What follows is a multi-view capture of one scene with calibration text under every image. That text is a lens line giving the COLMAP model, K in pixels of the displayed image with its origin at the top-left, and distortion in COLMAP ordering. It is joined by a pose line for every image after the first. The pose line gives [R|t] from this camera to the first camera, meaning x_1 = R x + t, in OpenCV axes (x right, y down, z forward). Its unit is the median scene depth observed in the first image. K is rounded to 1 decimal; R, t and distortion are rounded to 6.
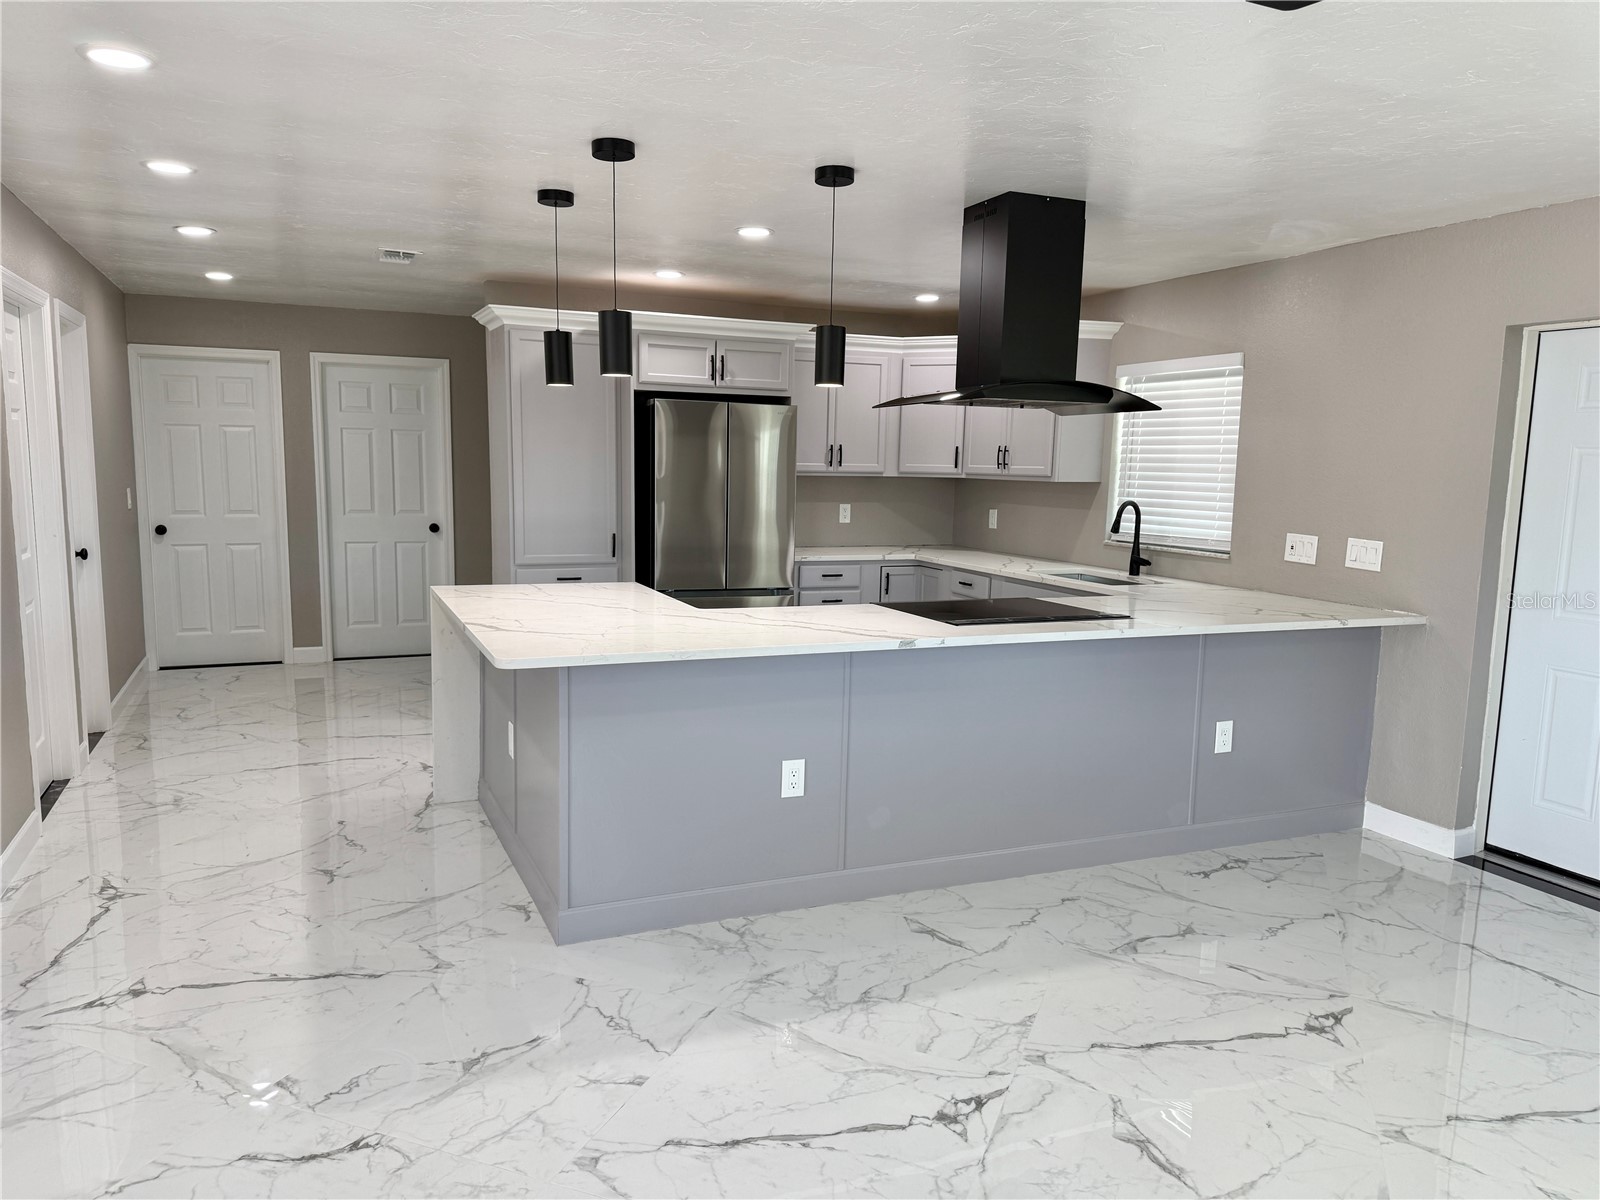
lens RADIAL K [[1115.6, 0, 798.2], [0, 1115.6, 603.7], [0, 0, 1]] dist [0.014644, -0.003031]
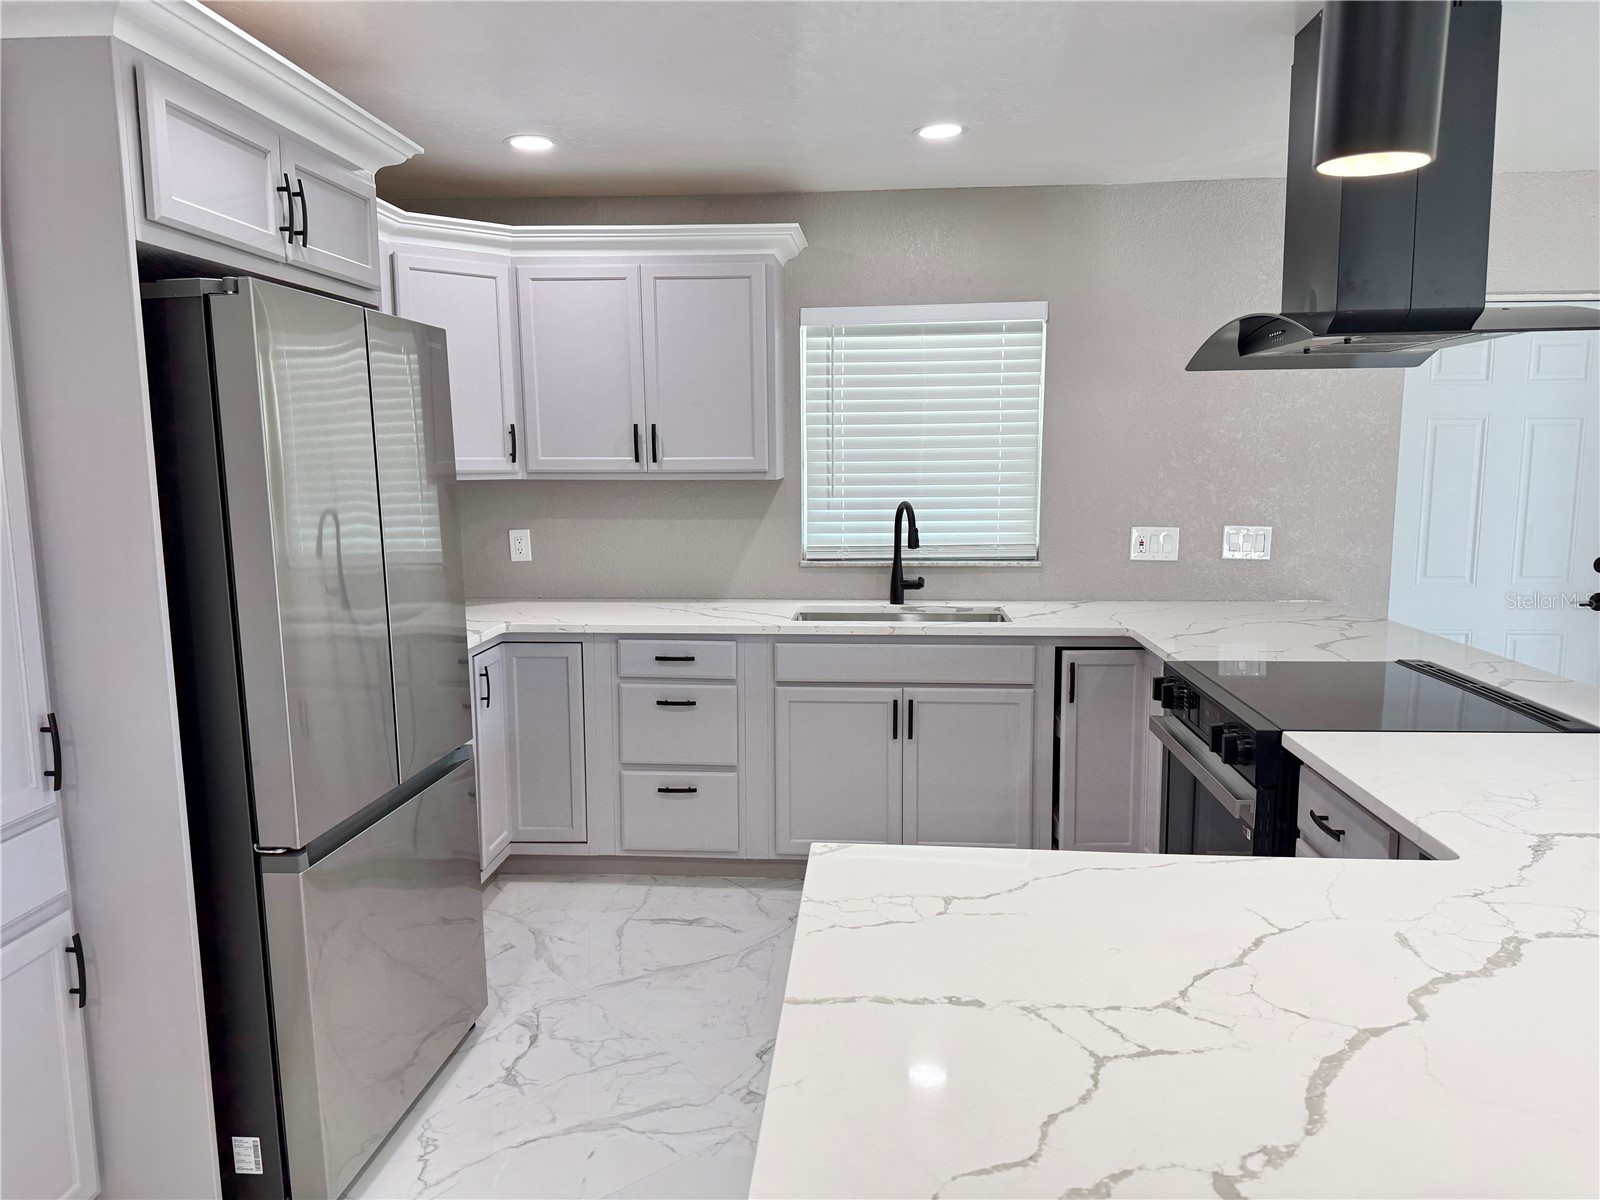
lens RADIAL K [[1115.6, 0, 798.7], [0, 1115.6, 603.1], [0, 0, 1]] dist [0.014644, -0.003031]
pose [[0.484316, -0.134534, 0.864487, -0.355056], [0.130298, 0.988178, 0.080786, -0.093769], [-0.865136, 0.073515, 0.496120, 0.711792]]
